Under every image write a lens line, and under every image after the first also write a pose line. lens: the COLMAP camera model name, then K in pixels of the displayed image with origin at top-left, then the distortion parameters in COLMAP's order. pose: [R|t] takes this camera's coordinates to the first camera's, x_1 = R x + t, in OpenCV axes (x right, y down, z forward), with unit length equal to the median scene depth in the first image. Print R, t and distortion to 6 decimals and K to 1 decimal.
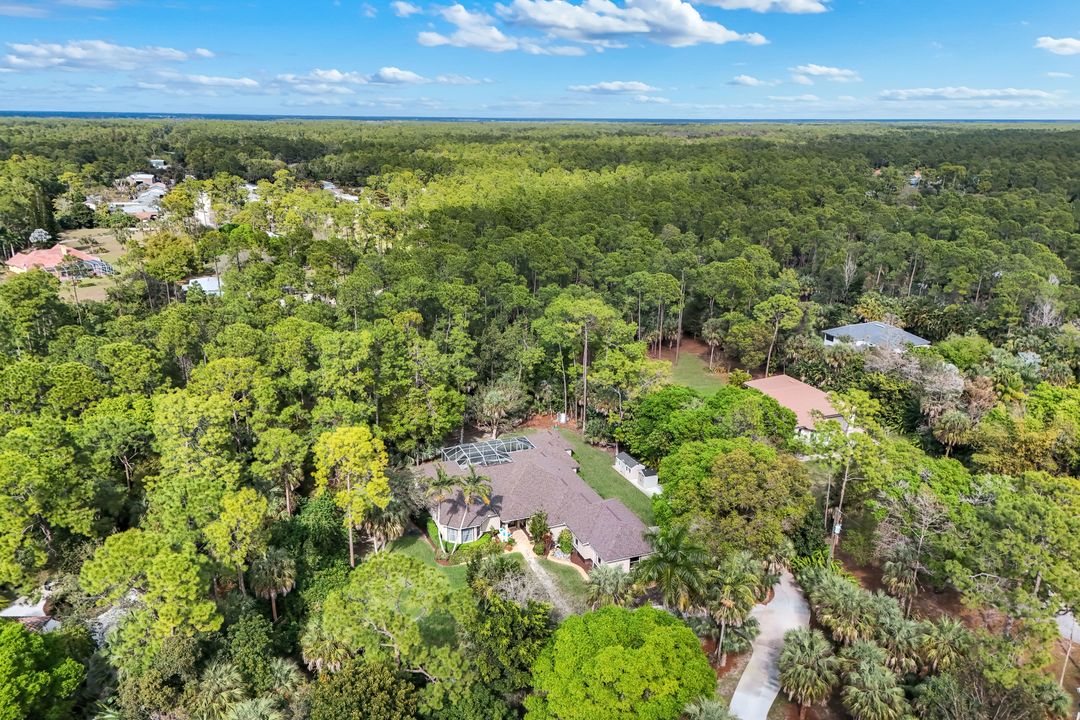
lens RADIAL K [[773.6, 0, 540.0], [0, 773.6, 360.0], [0, 0, 1]] dist [0.005357, 0.000287]
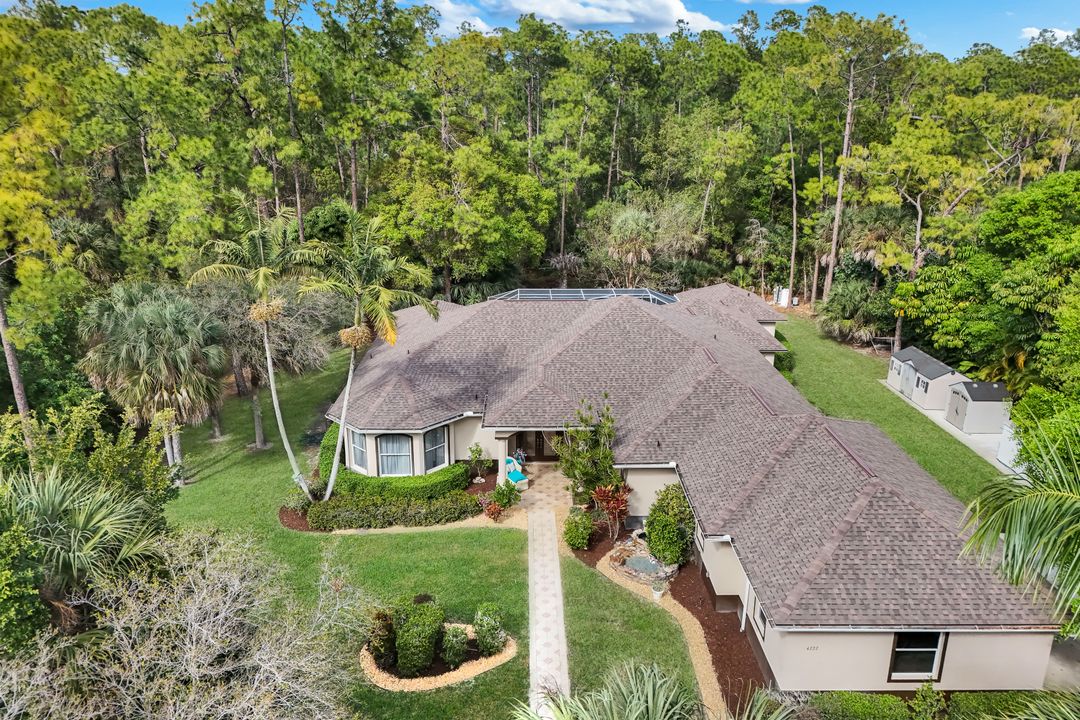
lens RADIAL K [[773.6, 0, 540.0], [0, 773.6, 360.0], [0, 0, 1]] dist [0.005357, 0.000287]
pose [[0.933464, 0.104752, -0.343032, 0.067762], [-0.101719, 0.994450, 0.026879, 0.138572], [0.343944, 0.009802, 0.938939, 0.576184]]
